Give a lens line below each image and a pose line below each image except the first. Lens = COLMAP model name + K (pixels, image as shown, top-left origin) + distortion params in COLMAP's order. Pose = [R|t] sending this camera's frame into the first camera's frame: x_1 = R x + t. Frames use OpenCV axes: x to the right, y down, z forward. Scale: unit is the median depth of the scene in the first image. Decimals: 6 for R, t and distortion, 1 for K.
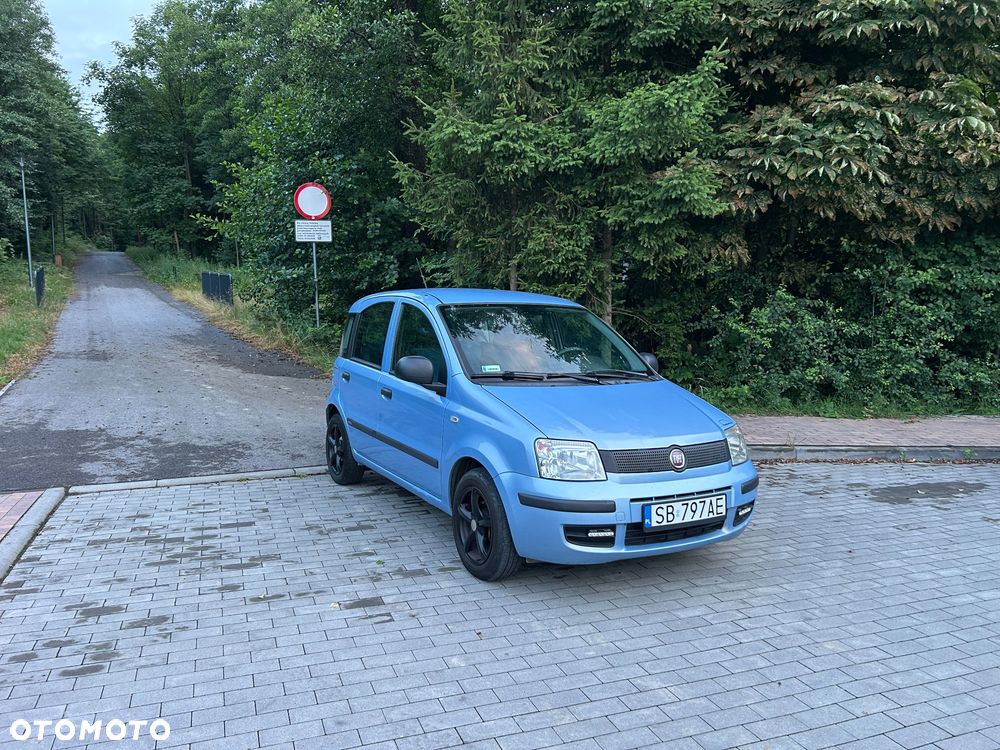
lens RADIAL K [[753.4, 0, 501.8], [0, 753.4, 380.1], [0, 0, 1]] dist [0.046530, -0.052720]
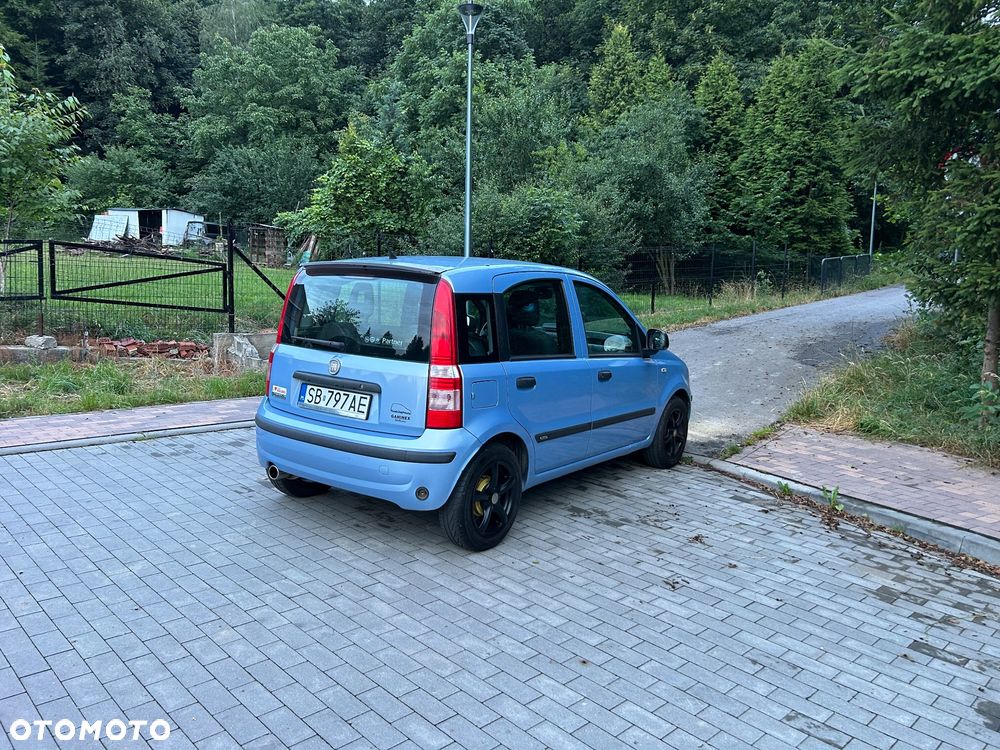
lens RADIAL K [[753.4, 0, 494.7], [0, 753.4, 372.2], [0, 0, 1]] dist [0.046530, -0.052720]
pose [[0.390697, 0.128636, -0.911487, 0.585132], [-0.128316, 0.988131, 0.084452, -0.038079], [0.911532, 0.083964, 0.402566, 0.383302]]
